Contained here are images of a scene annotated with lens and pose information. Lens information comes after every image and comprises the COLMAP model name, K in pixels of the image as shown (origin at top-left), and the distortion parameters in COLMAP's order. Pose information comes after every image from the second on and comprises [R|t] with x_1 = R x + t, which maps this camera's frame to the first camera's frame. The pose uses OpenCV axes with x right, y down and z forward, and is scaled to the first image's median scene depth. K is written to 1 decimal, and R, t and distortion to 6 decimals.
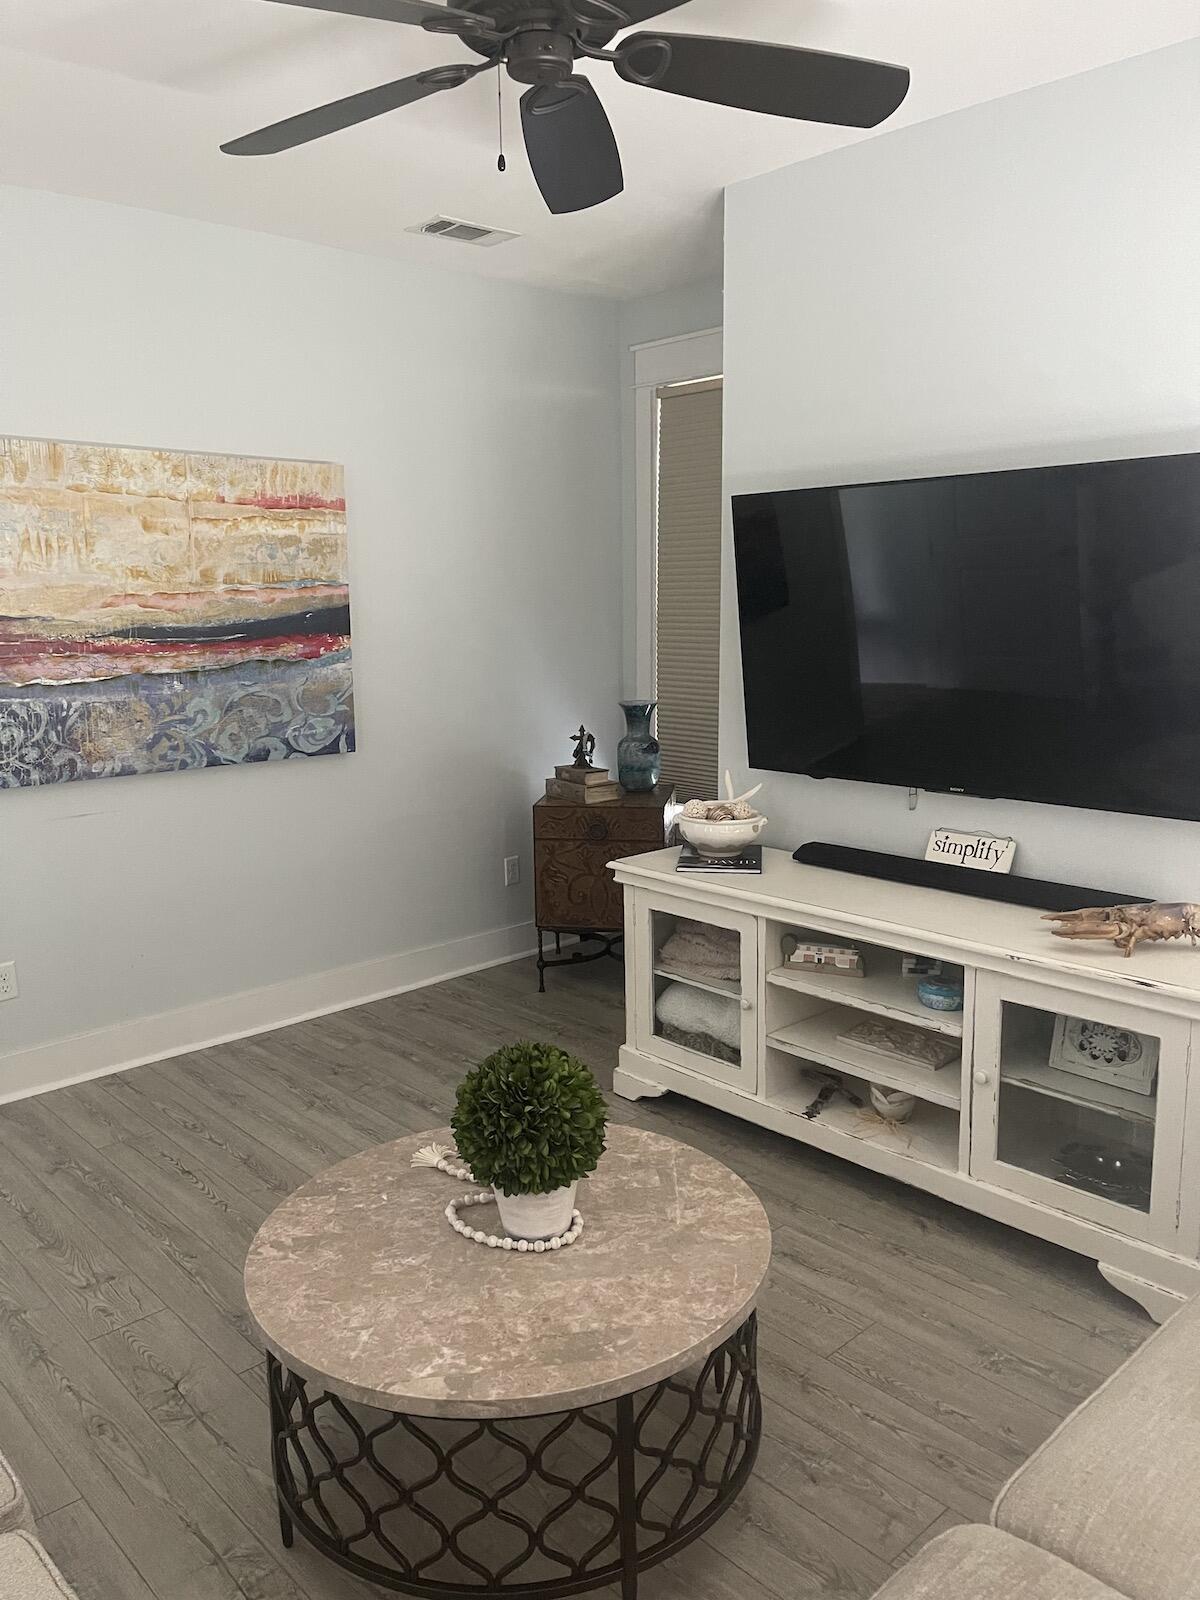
lens RADIAL K [[1197.1, 0, 600.0], [0, 1197.1, 800.0], [0, 0, 1]] dist [0.006803, 0.001240]
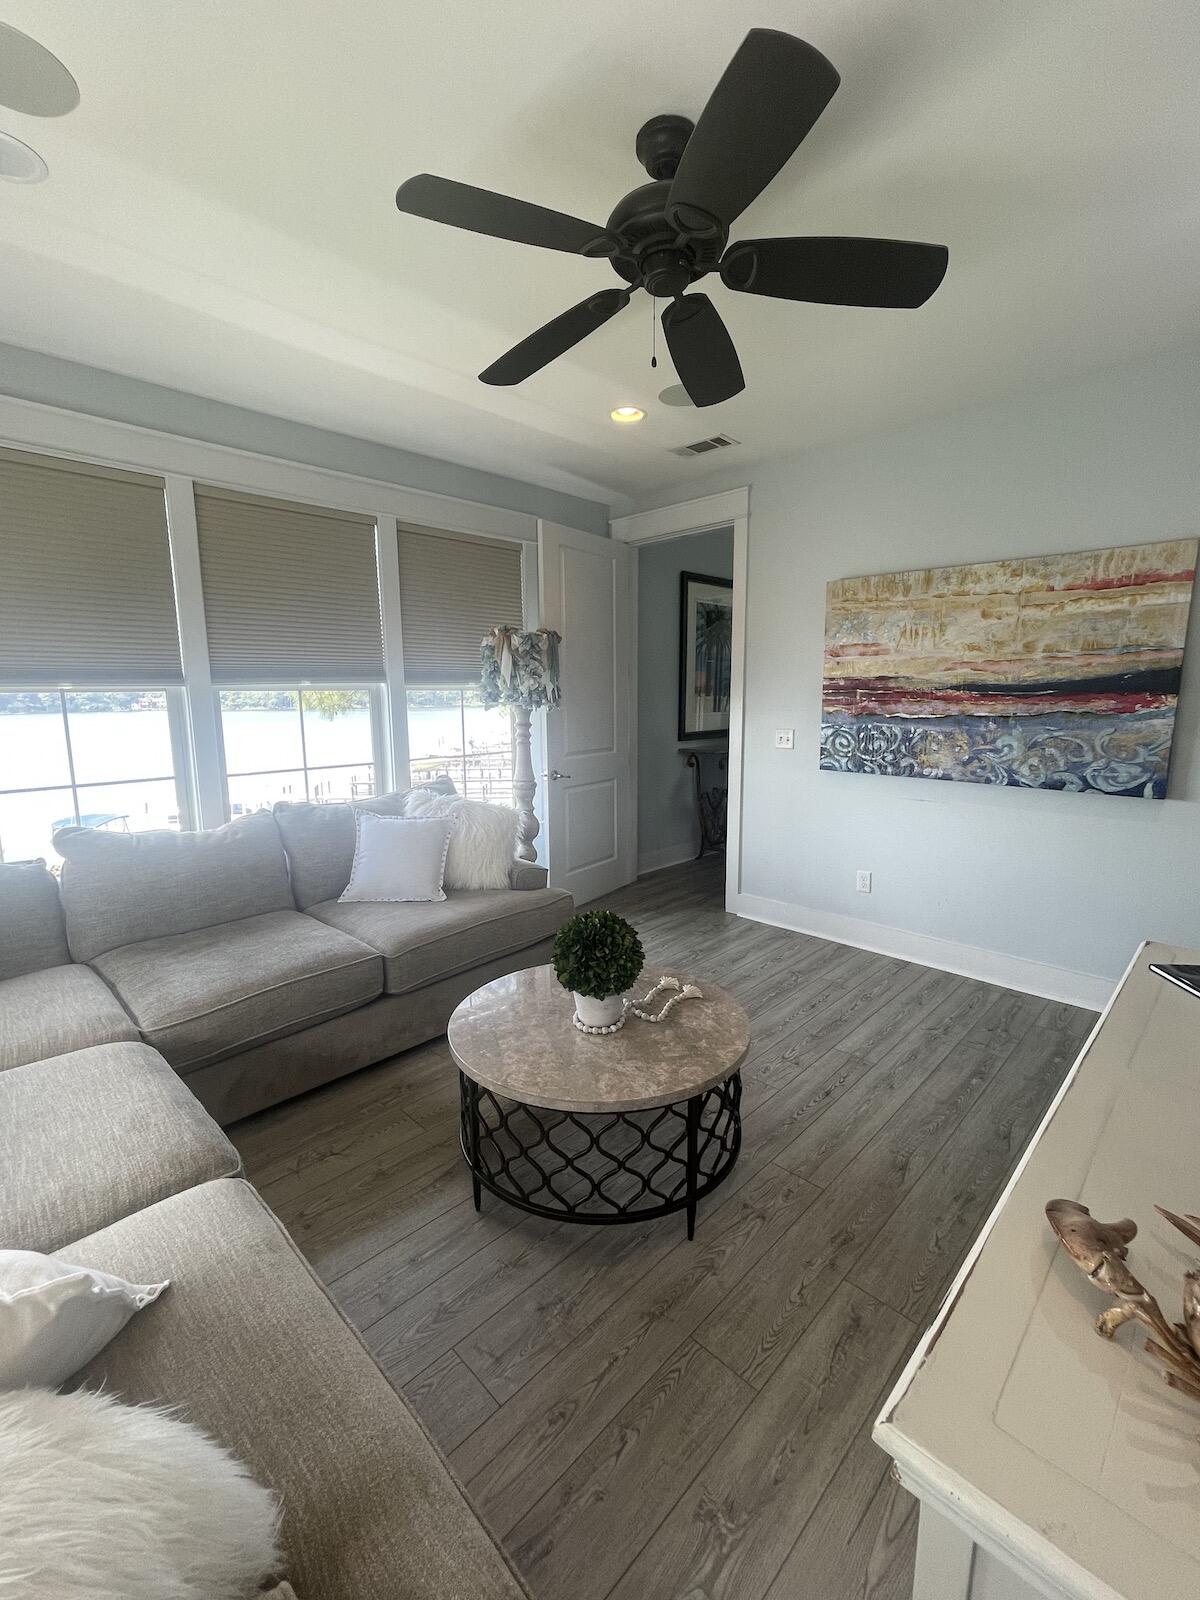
lens RADIAL K [[688.4, 0, 603.4], [0, 688.4, 794.0], [0, 0, 1]] dist [0.000201, -0.000026]
pose [[0.040076, 0.160881, -0.986160, 0.453896], [-0.166216, 0.974275, 0.152188, -0.063344], [0.985275, 0.157817, 0.065786, 0.500857]]
